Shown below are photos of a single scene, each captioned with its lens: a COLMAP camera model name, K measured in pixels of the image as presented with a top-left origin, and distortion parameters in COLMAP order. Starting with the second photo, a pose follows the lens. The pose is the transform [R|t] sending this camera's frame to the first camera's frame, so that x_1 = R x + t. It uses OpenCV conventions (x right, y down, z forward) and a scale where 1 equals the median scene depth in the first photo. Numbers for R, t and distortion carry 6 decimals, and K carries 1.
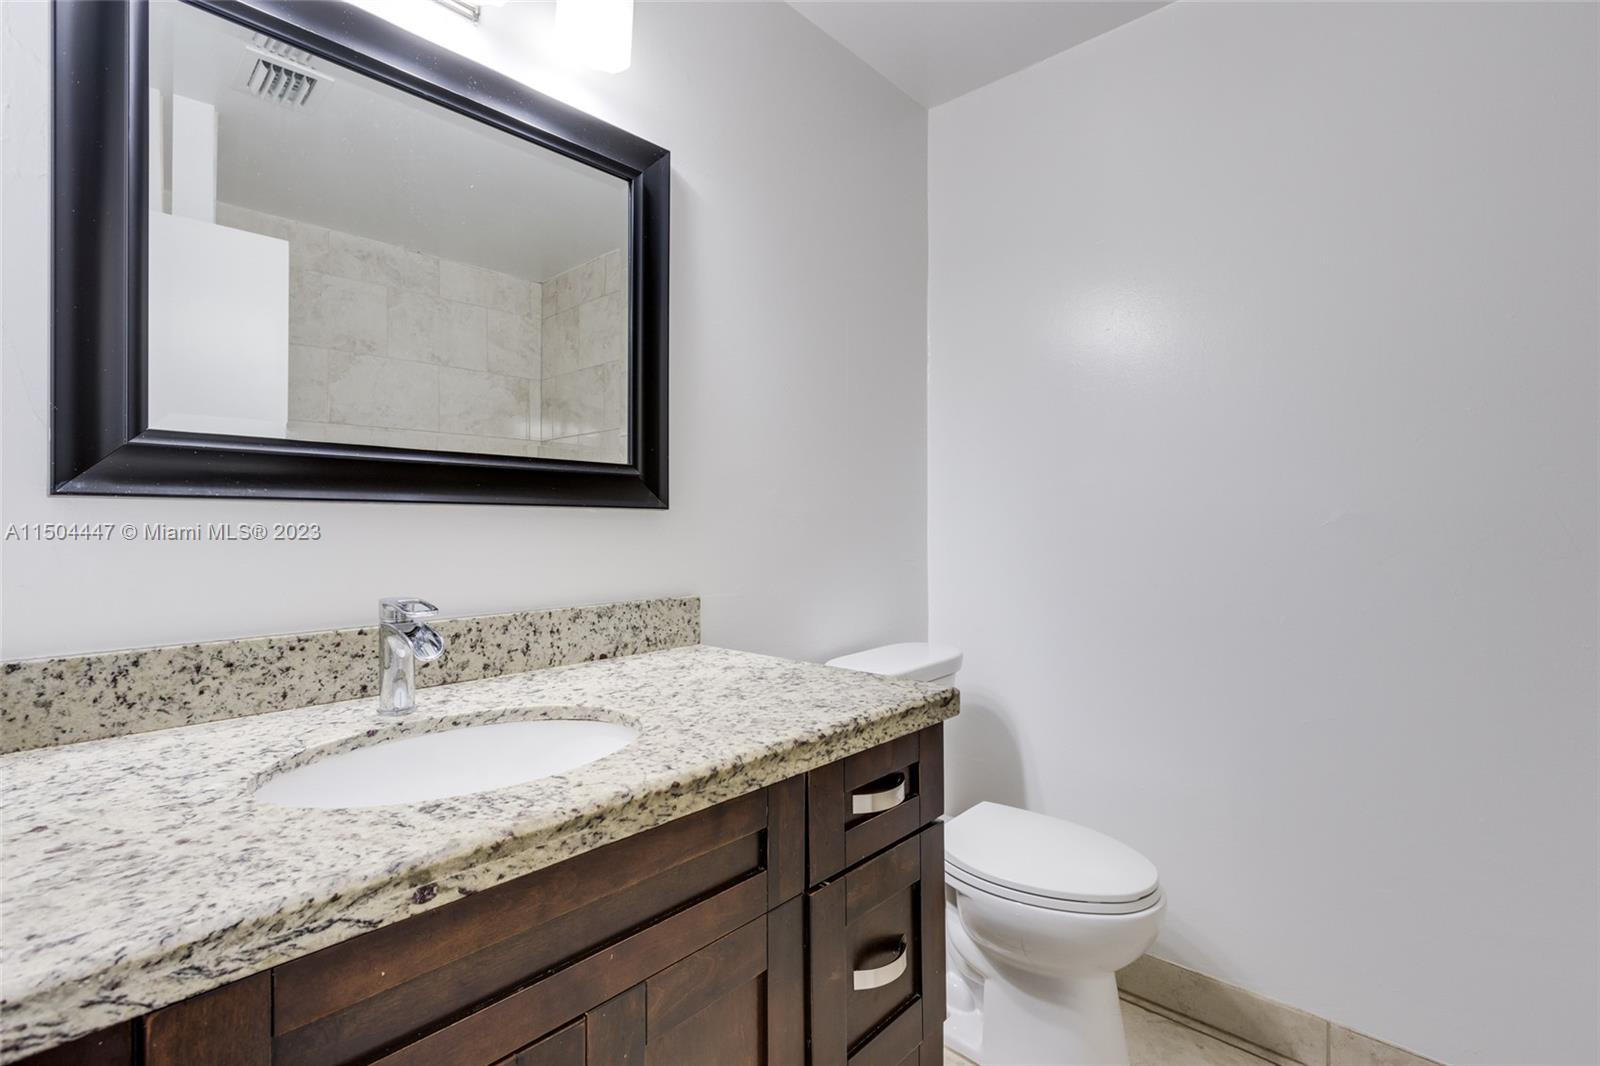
lens RADIAL K [[743.7, 0, 800.0], [0, 743.7, 533.0], [0, 0, 1]] dist [0.003213, 0.000728]
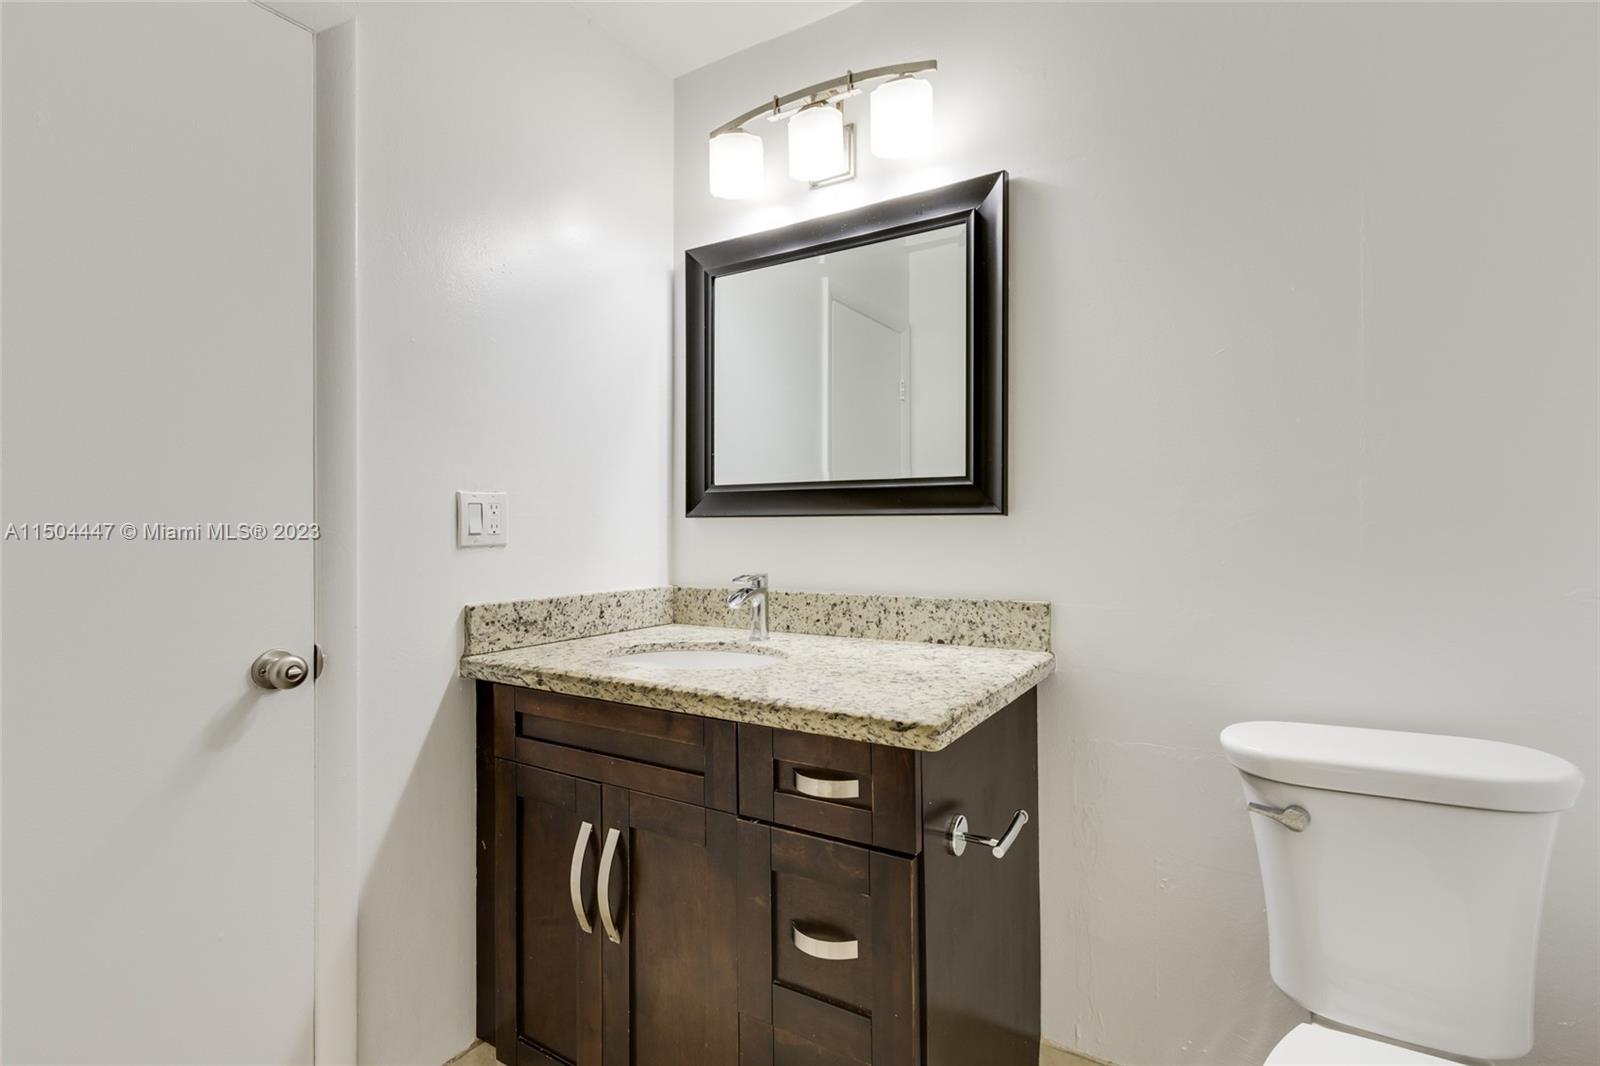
lens RADIAL K [[743.7, 0, 800.0], [0, 743.7, 533.0], [0, 0, 1]] dist [0.003213, 0.000728]
pose [[0.189610, 0.009514, -0.981813, 0.967009], [-0.003772, 0.999953, 0.008961, -0.017715], [0.981852, 0.002004, 0.189637, 0.638290]]
